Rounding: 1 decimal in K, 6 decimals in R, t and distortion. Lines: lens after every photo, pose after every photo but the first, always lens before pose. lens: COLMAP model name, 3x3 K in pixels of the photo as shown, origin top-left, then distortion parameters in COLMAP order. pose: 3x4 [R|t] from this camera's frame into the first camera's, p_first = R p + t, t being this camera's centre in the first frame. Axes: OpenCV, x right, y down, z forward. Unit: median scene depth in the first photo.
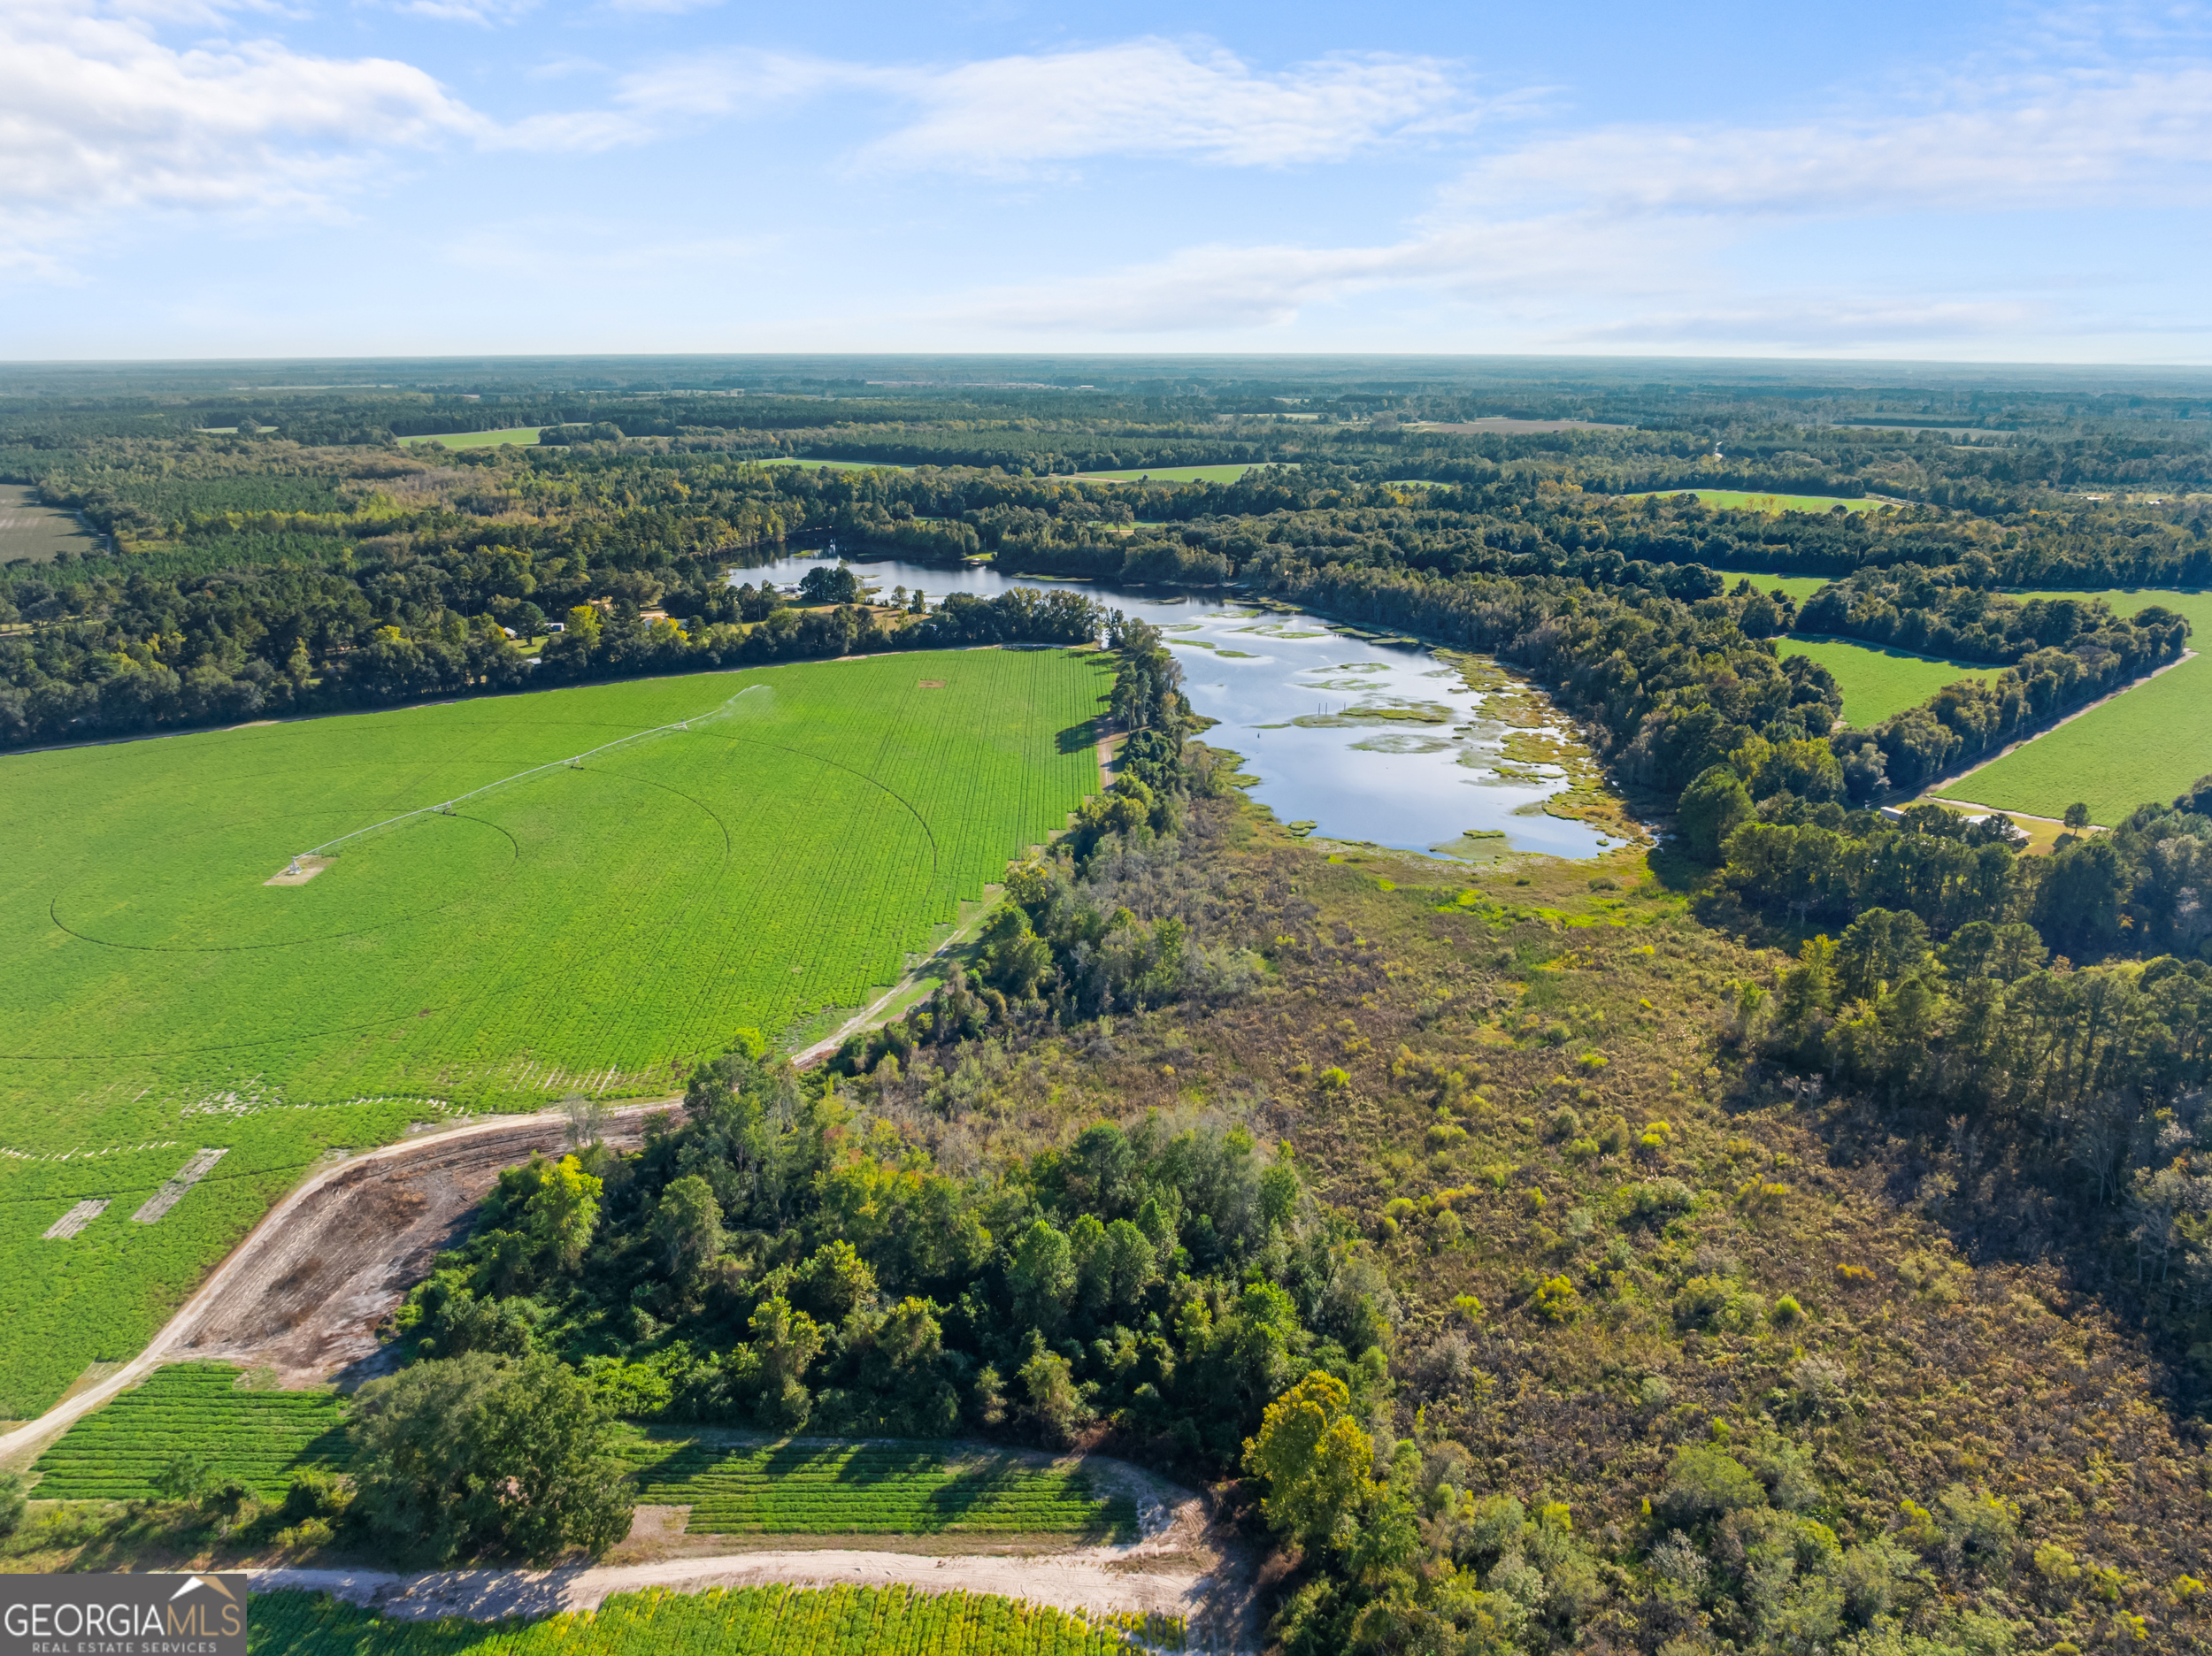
lens RADIAL K [[1584.8, 0, 1108.3], [0, 1584.8, 816.0], [0, 0, 1]] dist [-0.047269, 0.006852]
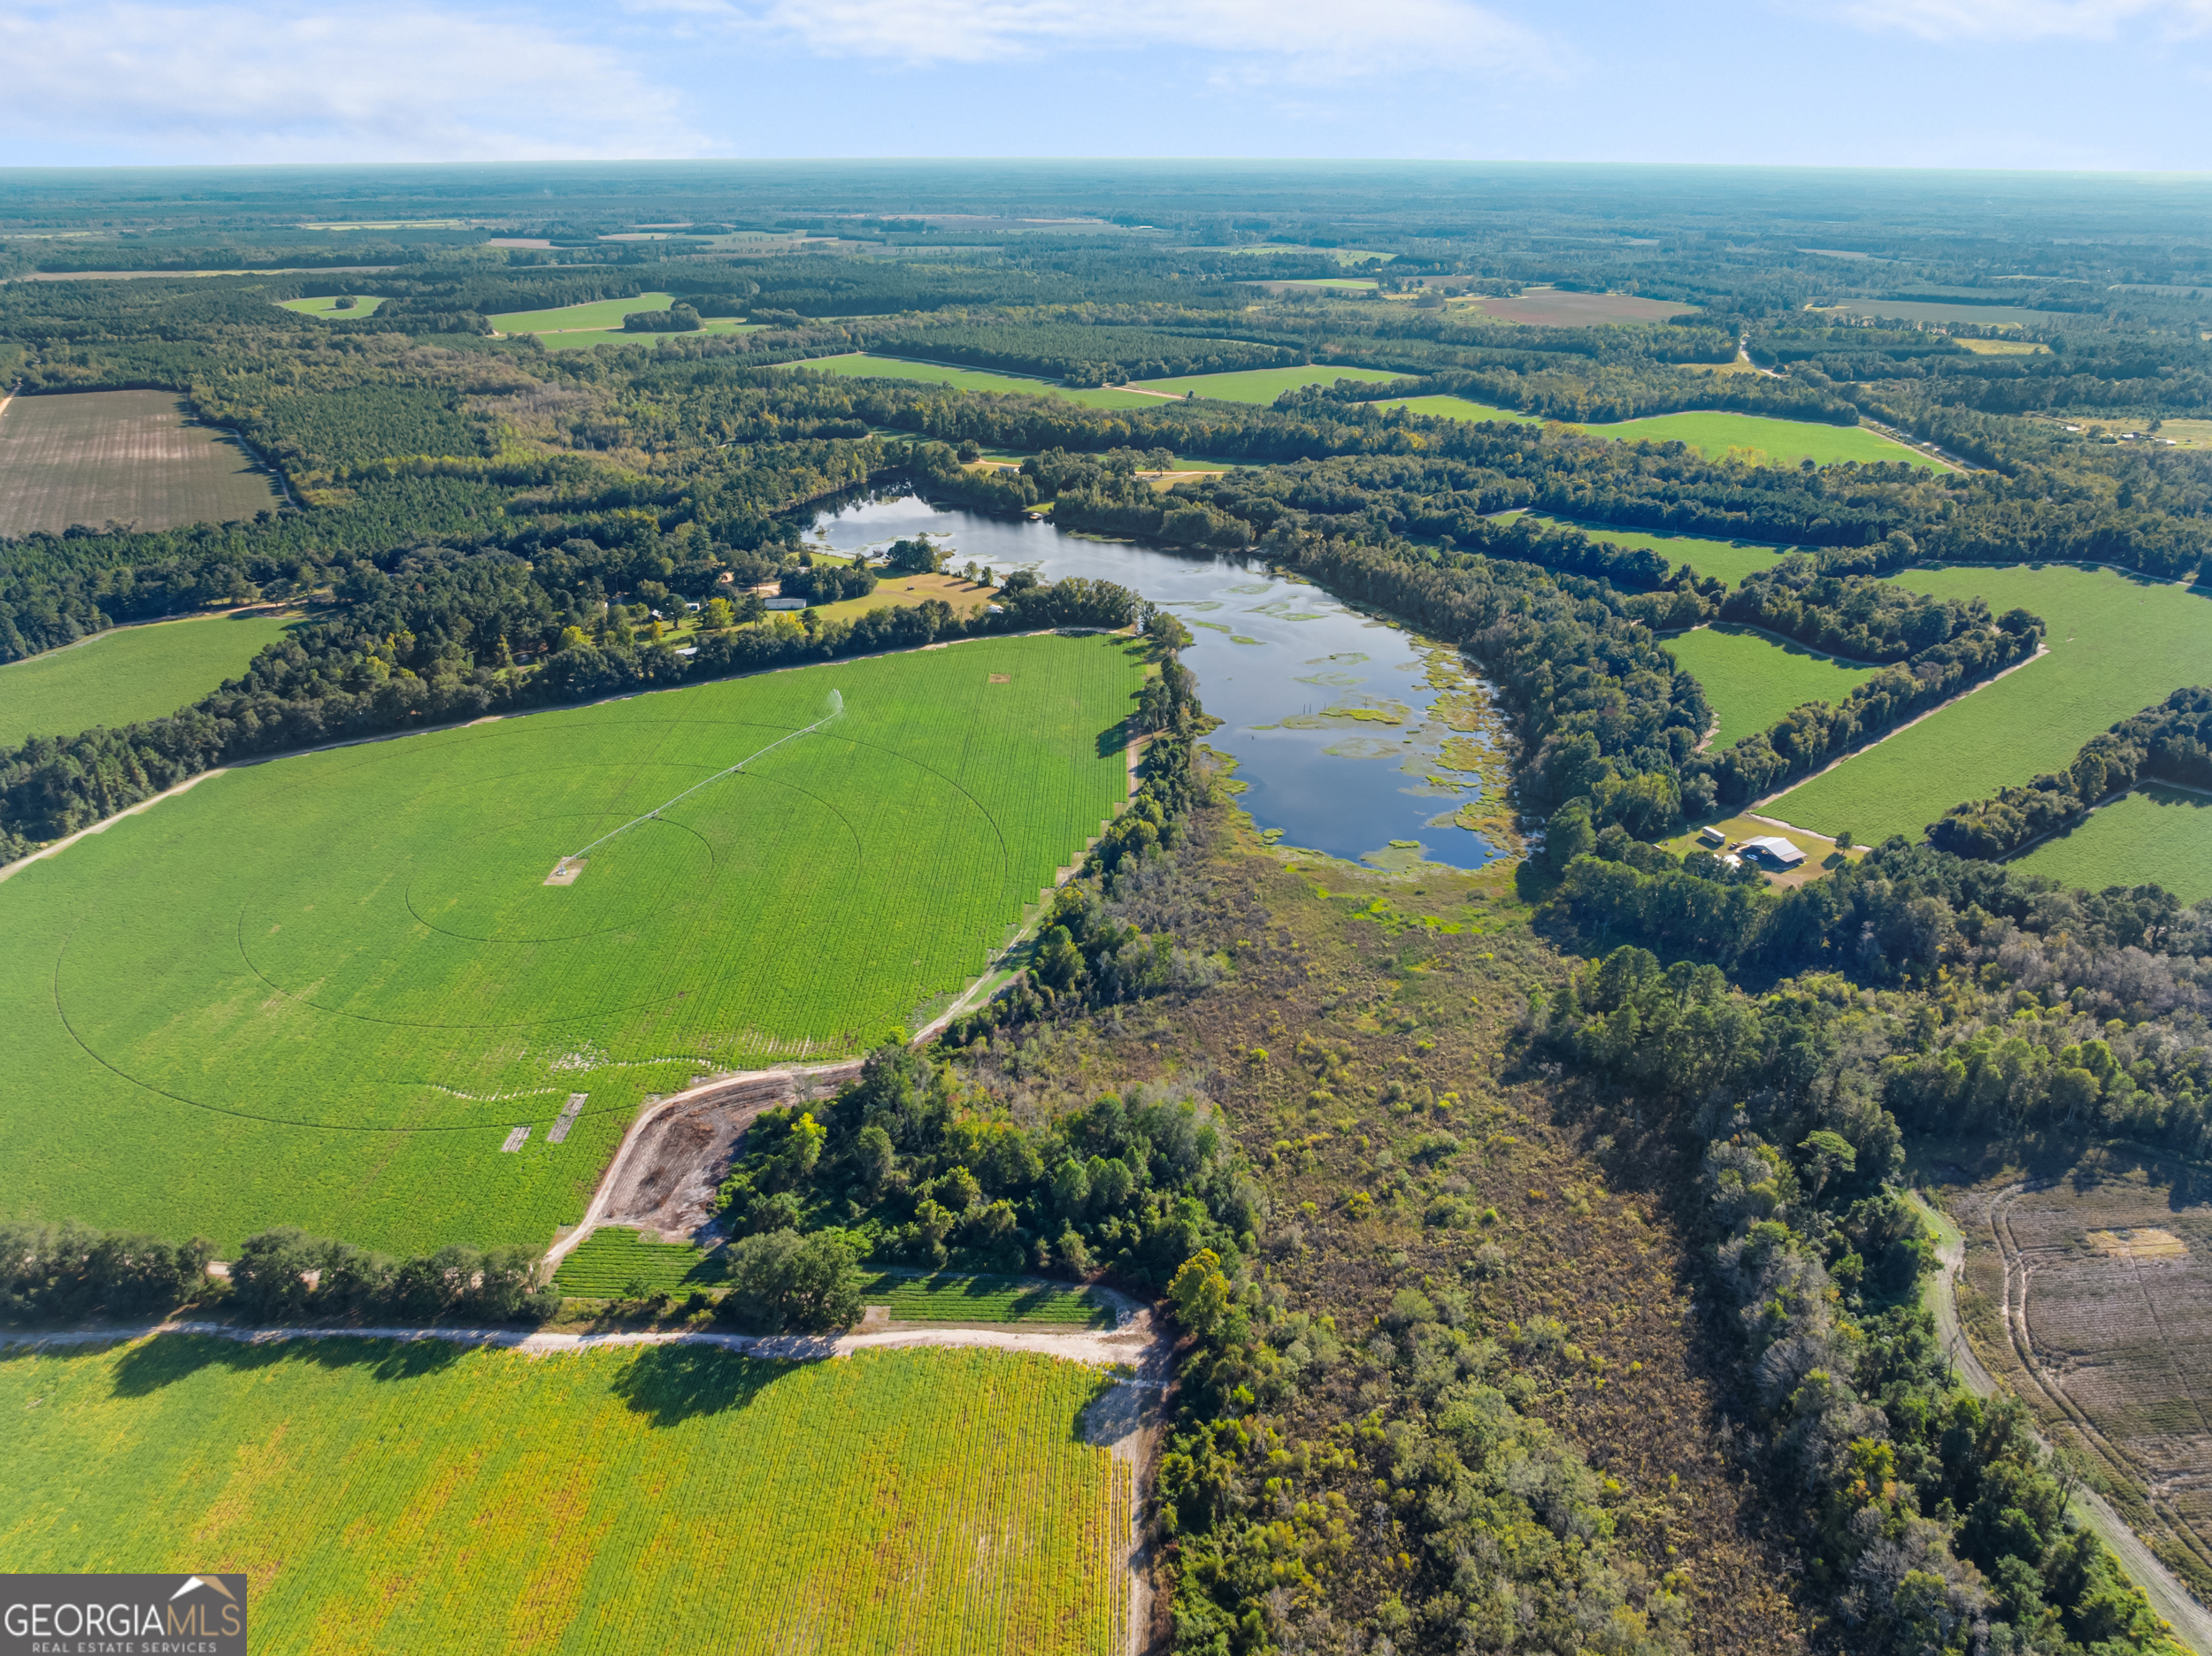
lens RADIAL K [[1584.8, 0, 1105.0], [0, 1584.8, 831.8], [0, 0, 1]] dist [-0.047269, 0.006852]
pose [[0.999215, 0.014990, -0.036664, 0.033462], [-0.010246, 0.991936, 0.126327, -0.200627], [0.038262, -0.125852, 0.991311, -0.436646]]
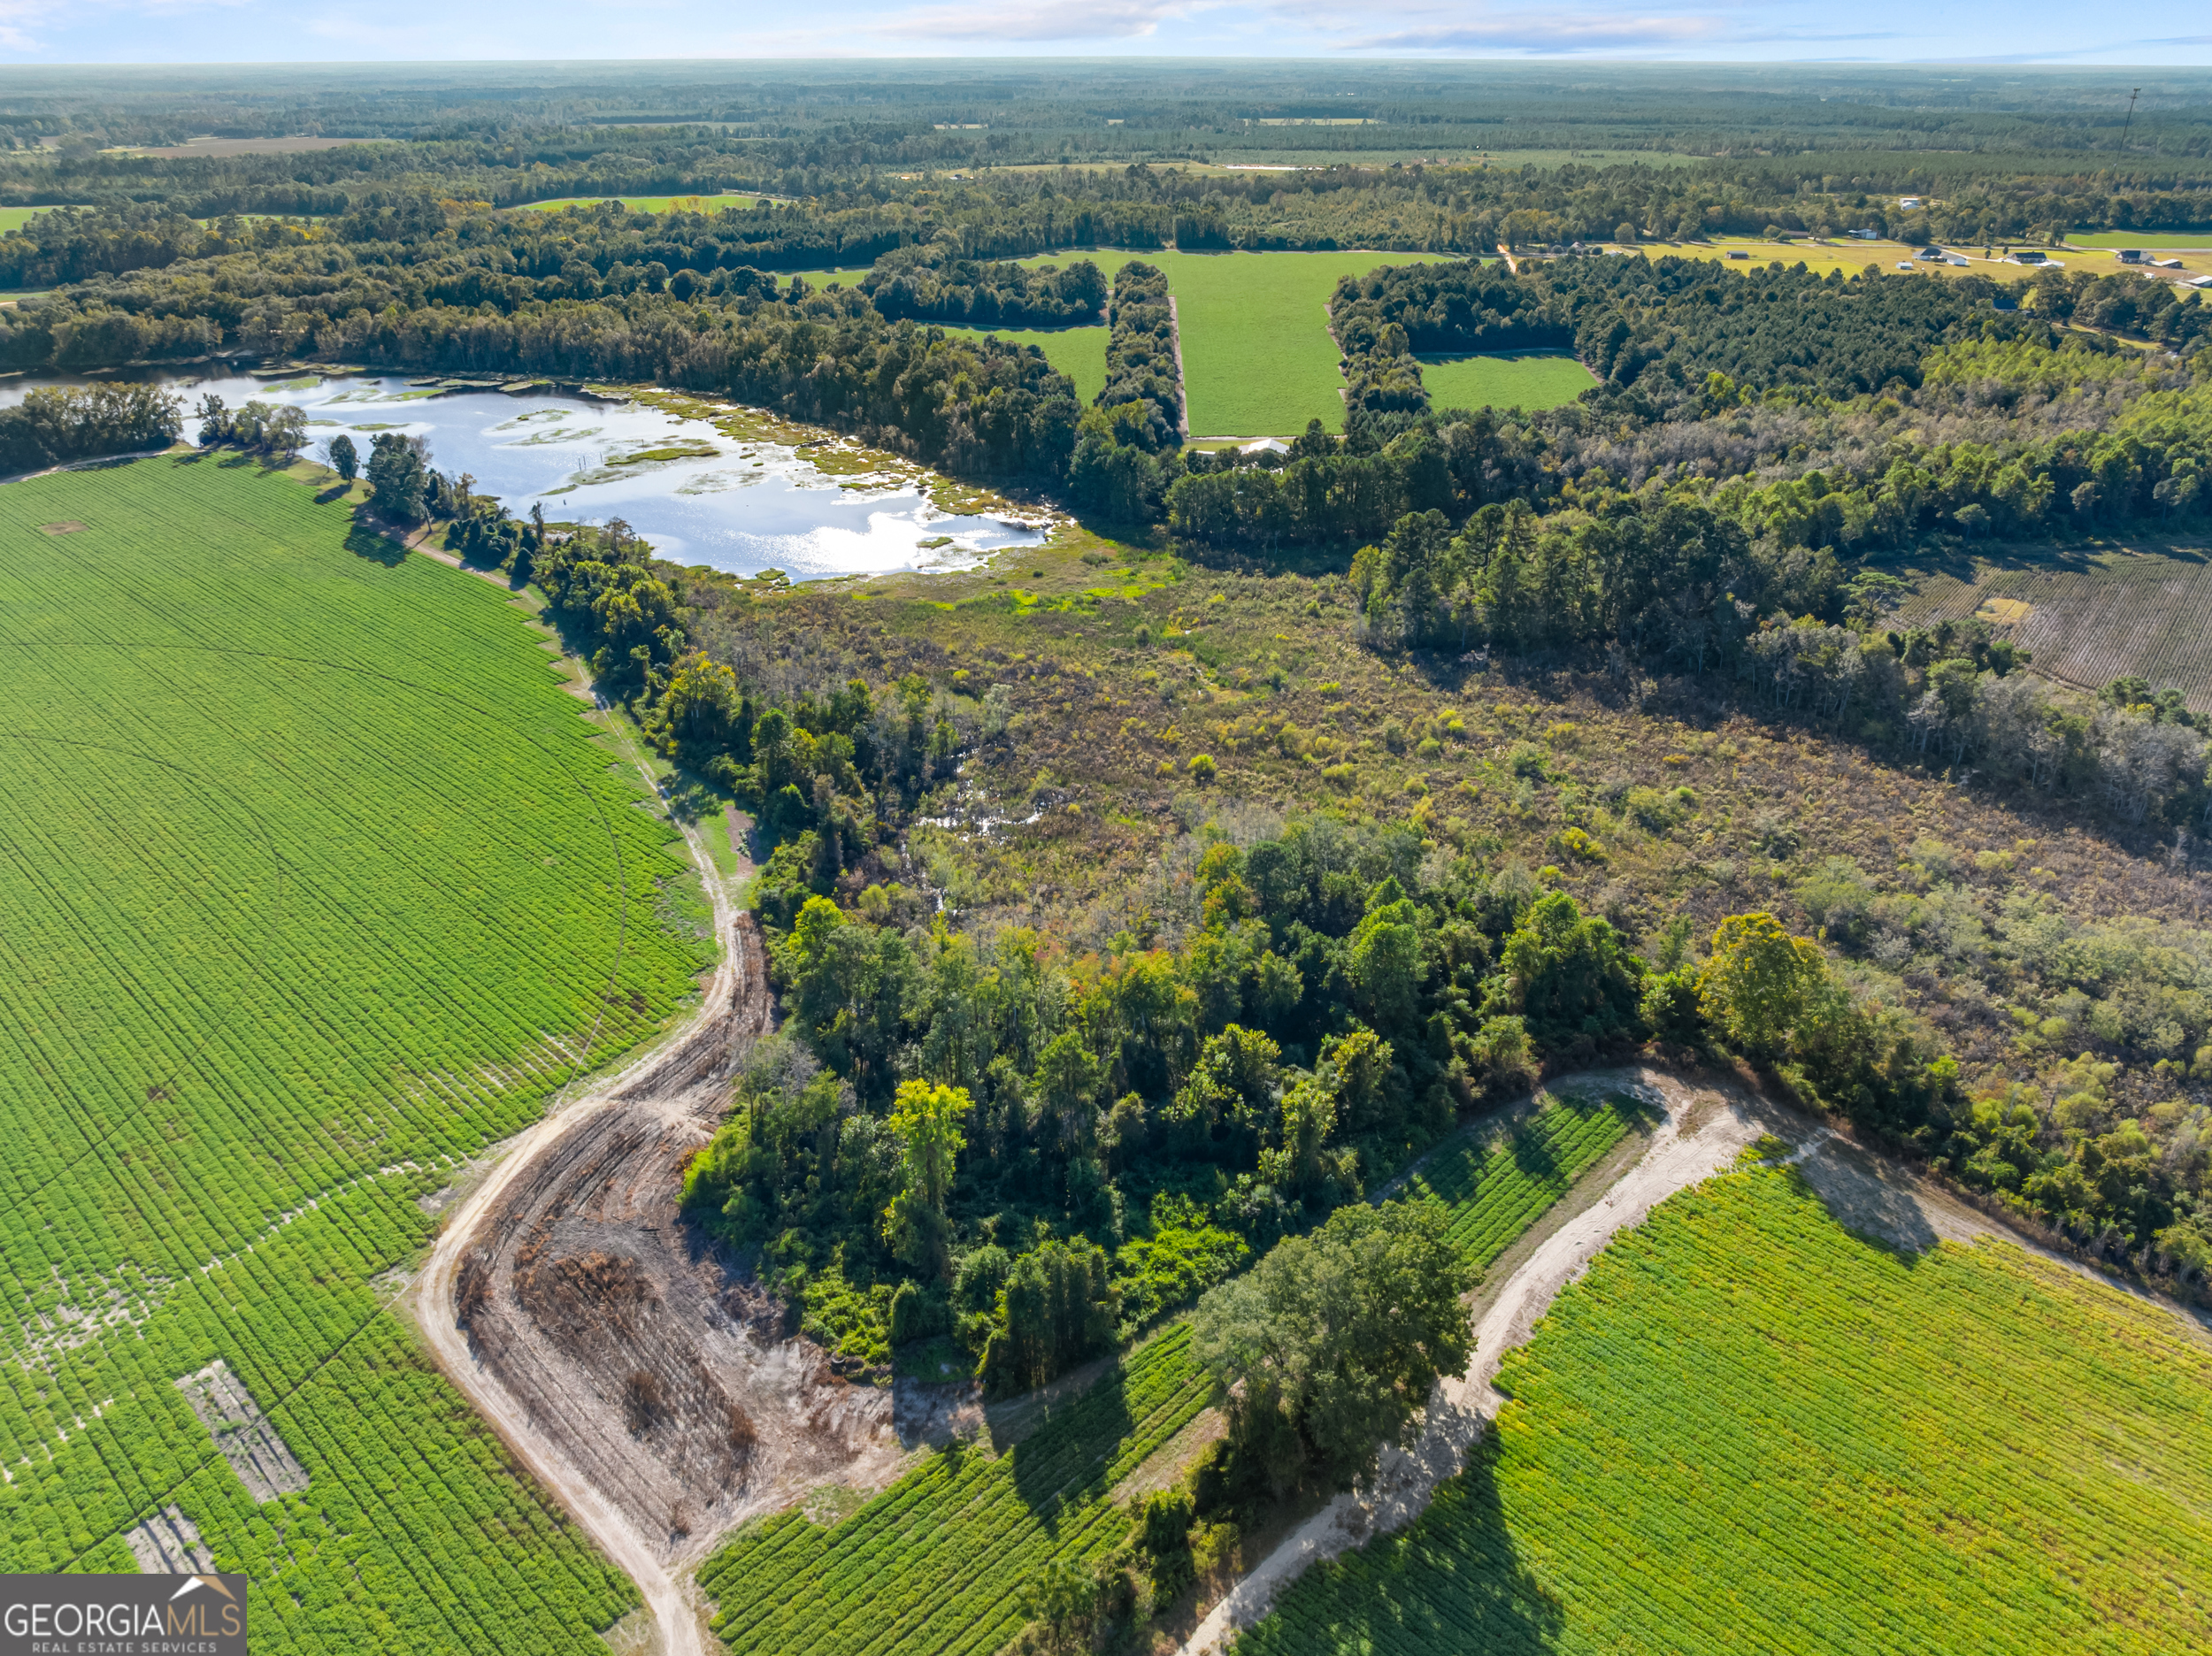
lens RADIAL K [[1584.8, 0, 1110.2], [0, 1584.8, 823.4], [0, 0, 1]] dist [-0.047269, 0.006852]
pose [[0.700205, -0.315610, 0.640393, -0.456313], [0.201031, 0.947848, 0.247328, -0.054078], [-0.685054, -0.044442, 0.727136, 0.213022]]
